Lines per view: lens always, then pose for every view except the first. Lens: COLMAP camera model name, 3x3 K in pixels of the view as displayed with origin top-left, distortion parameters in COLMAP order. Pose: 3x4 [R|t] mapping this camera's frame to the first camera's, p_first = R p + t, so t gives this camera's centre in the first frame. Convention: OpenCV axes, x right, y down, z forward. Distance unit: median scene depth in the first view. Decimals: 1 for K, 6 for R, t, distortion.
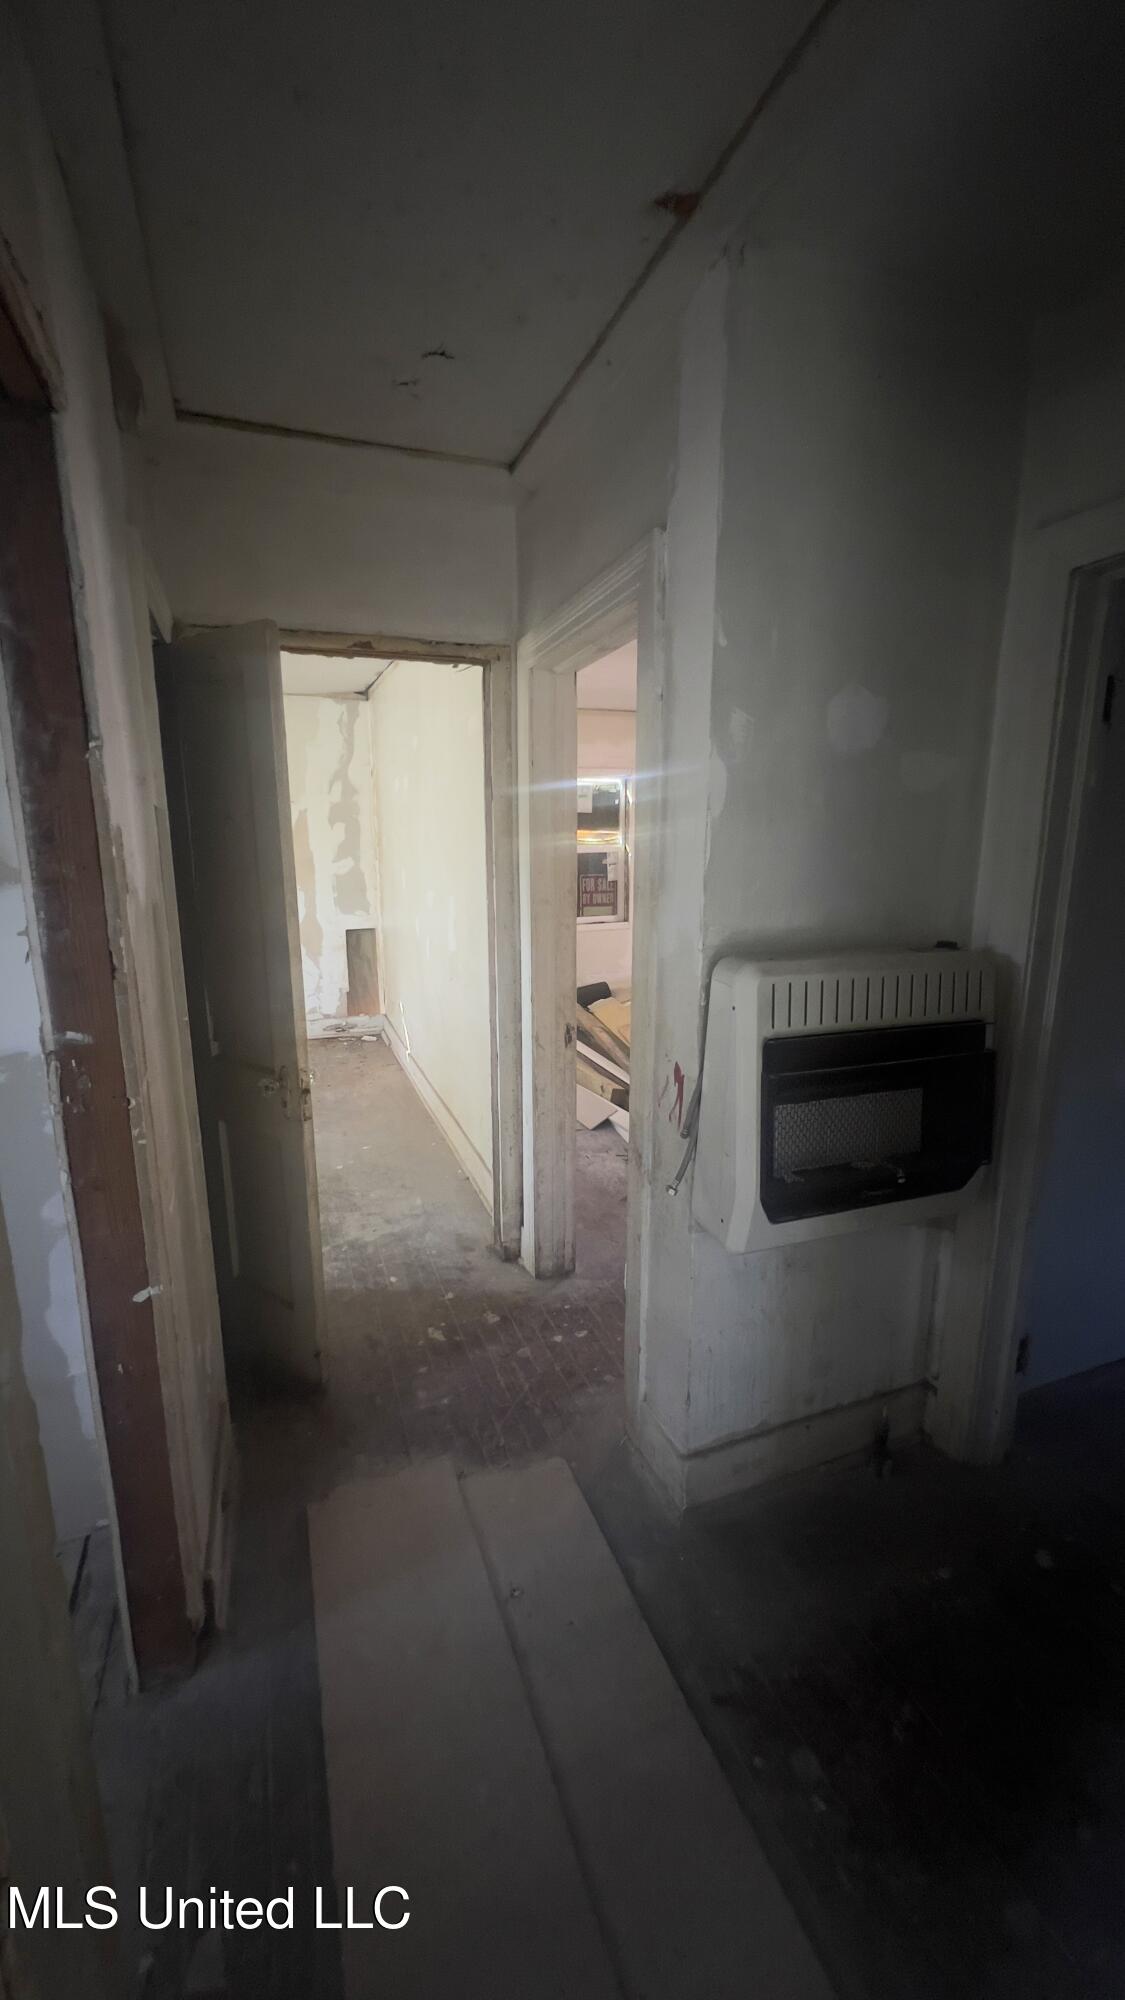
lens RADIAL K [[797.0, 0, 560.1], [0, 797.0, 996.1], [0, 0, 1]] dist [0.000358, 0.000016]
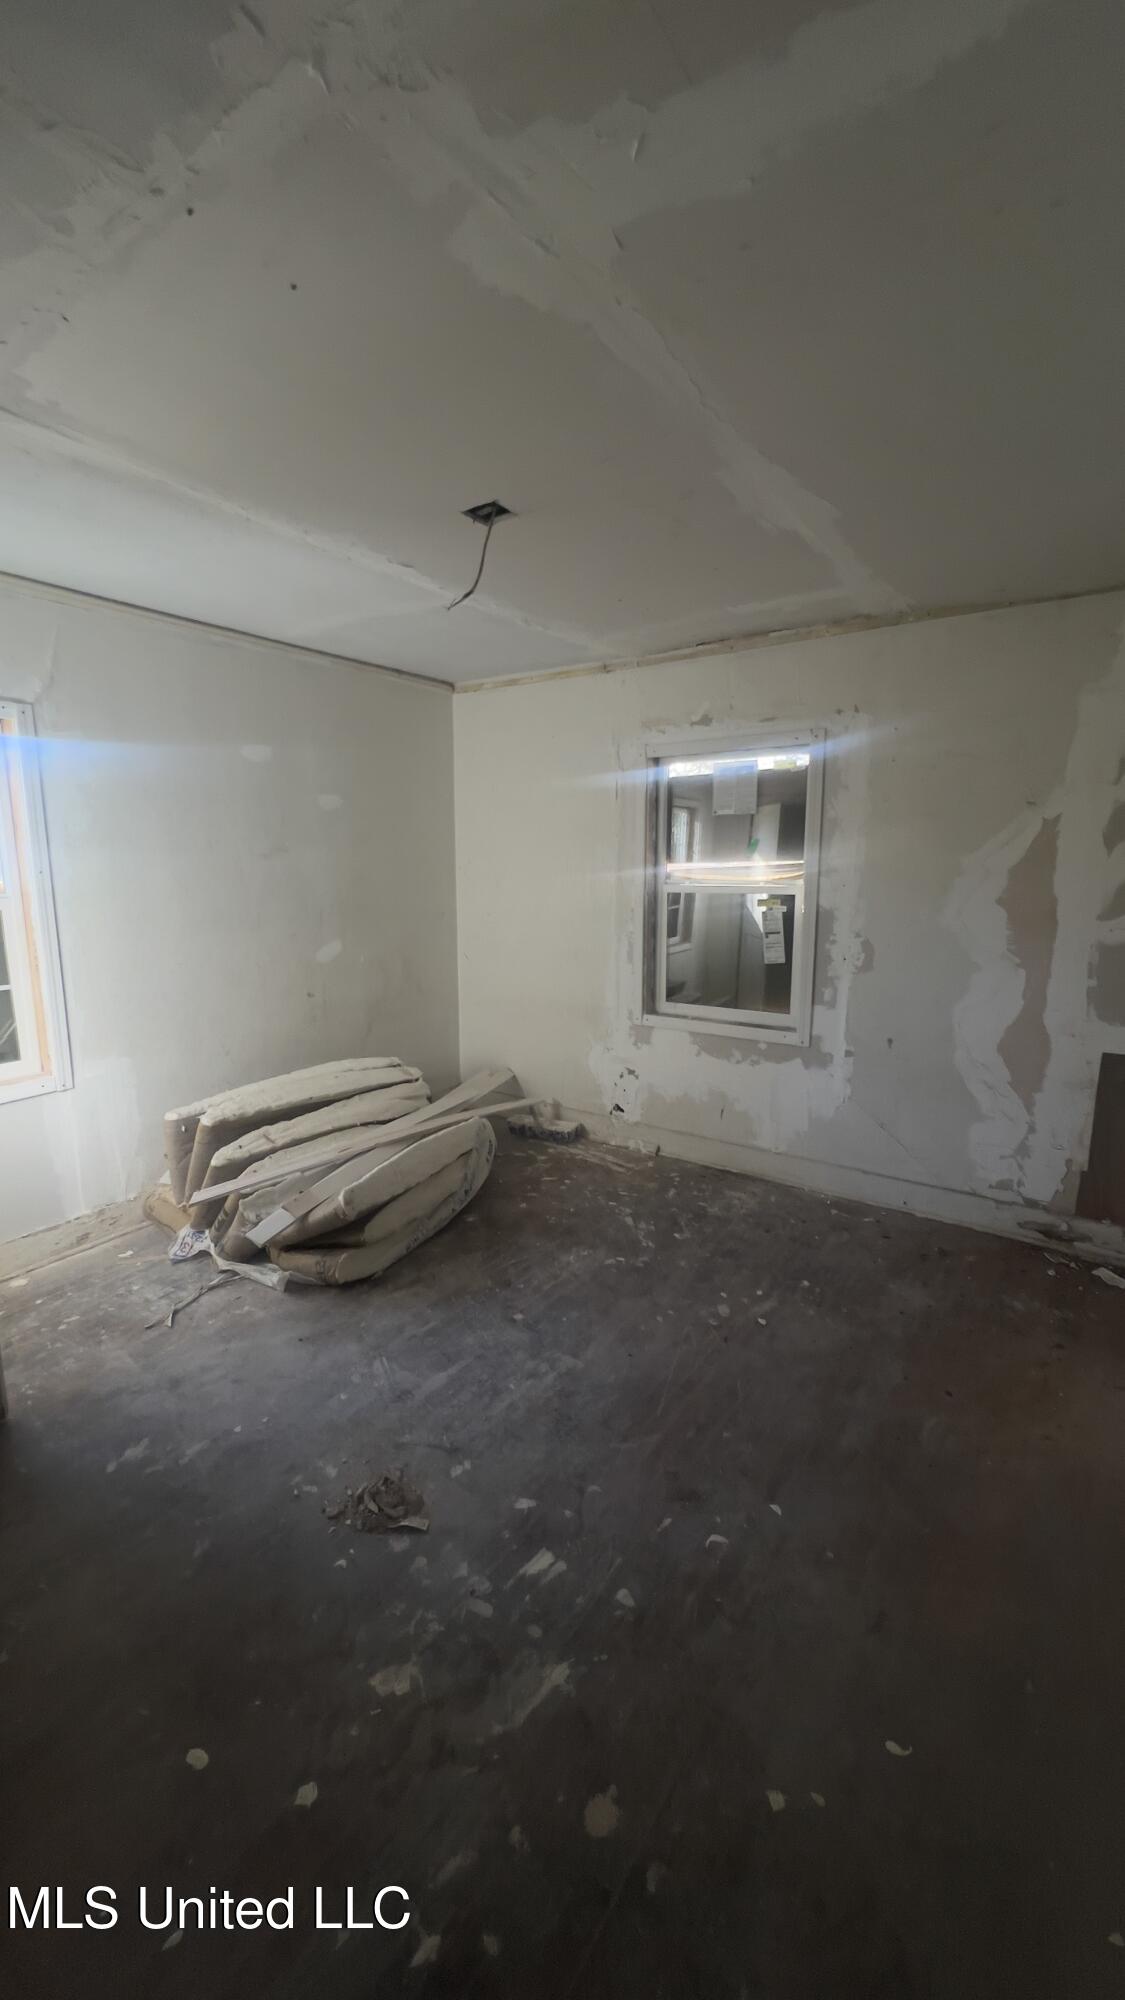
lens RADIAL K [[797.0, 0, 562.4], [0, 797.0, 997.3], [0, 0, 1]] dist [0.000358, 0.000016]
pose [[0.574485, 0.141658, -0.806164, -0.066151], [-0.167521, 0.984410, 0.053601, -0.091532], [0.801189, 0.104256, 0.589259, 0.445246]]
